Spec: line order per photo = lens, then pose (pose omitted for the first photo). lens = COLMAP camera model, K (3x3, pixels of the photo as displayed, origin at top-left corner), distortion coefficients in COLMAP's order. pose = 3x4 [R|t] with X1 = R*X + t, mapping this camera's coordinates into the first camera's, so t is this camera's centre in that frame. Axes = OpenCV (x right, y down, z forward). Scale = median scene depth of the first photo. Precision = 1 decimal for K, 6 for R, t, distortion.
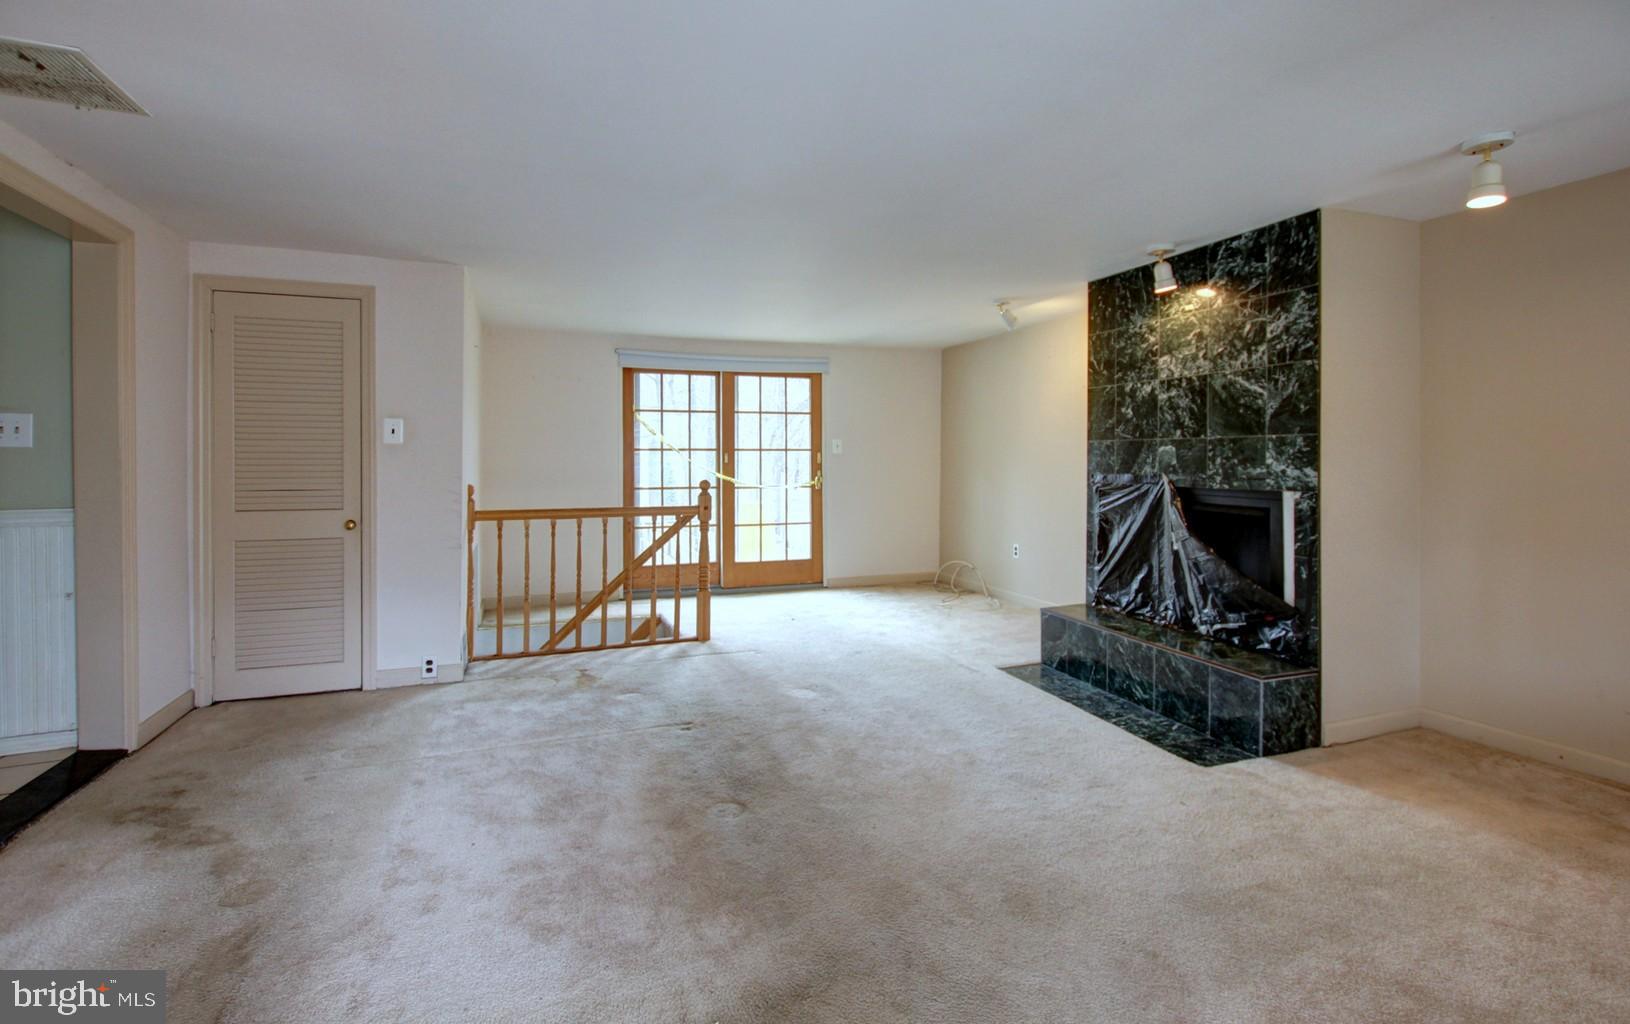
lens RADIAL K [[739.4, 0, 813.5], [0, 739.4, 456.3], [0, 0, 1]] dist [0.002958, 0.000147]
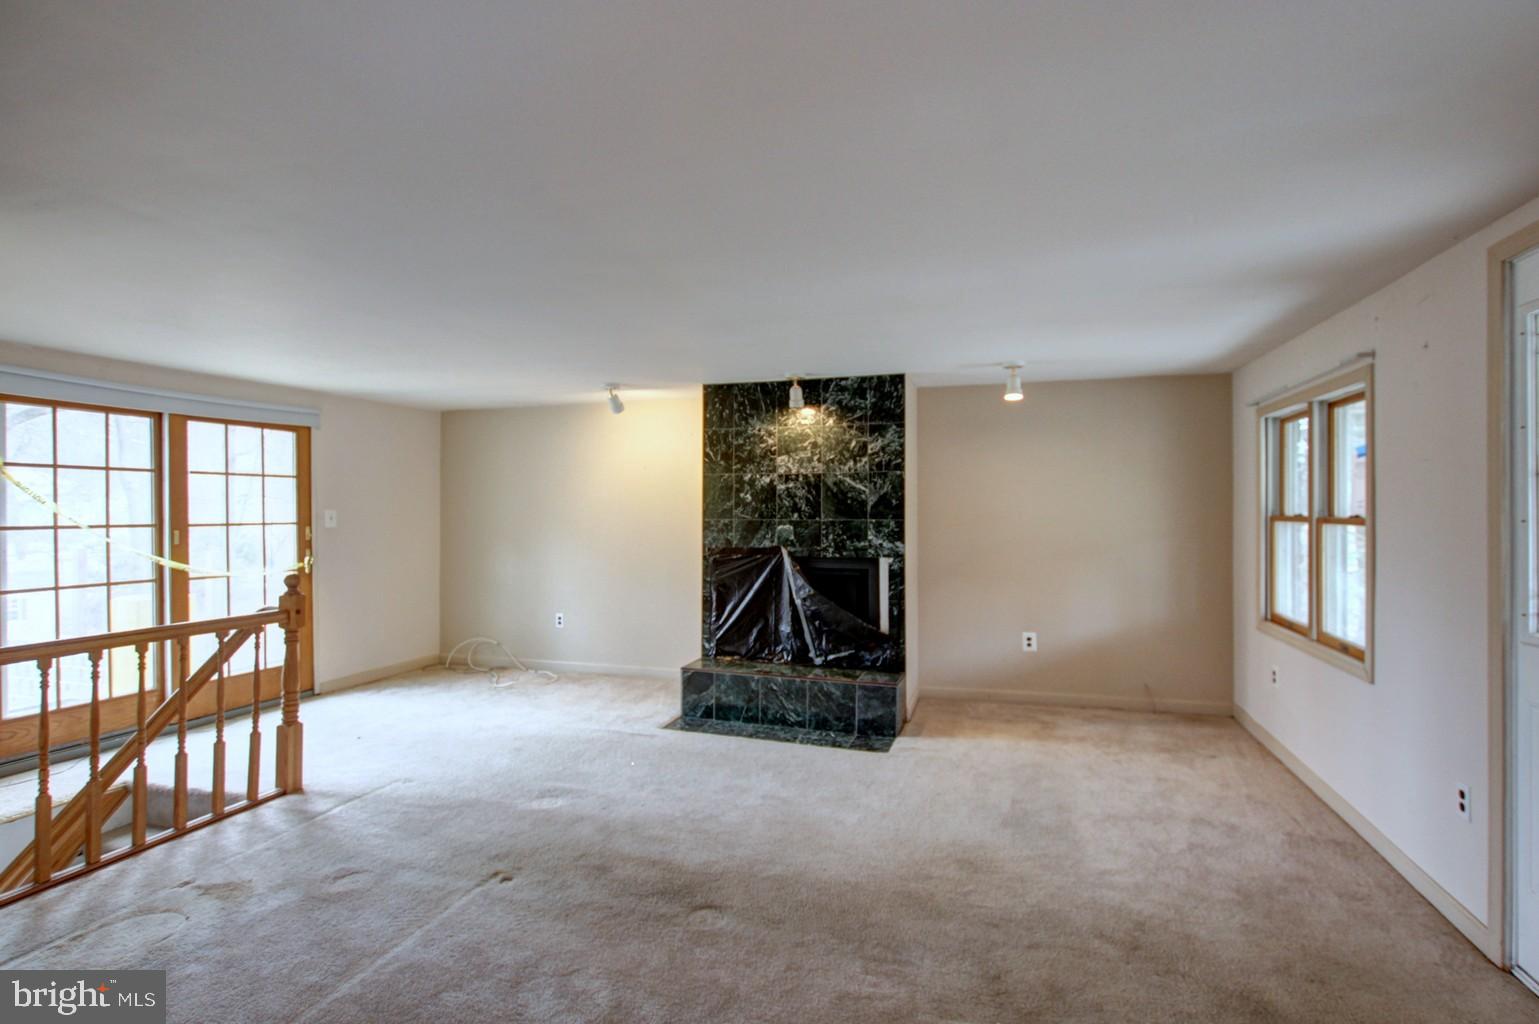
lens RADIAL K [[731.9, 0, 769.5], [0, 731.9, 512.0], [0, 0, 1]] dist [-0.000728, 0.000159]
pose [[0.616362, -0.002173, 0.787460, -0.596745], [0.000521, 0.999997, 0.002351, -0.043395], [-0.787463, -0.001039, 0.616361, 0.245159]]
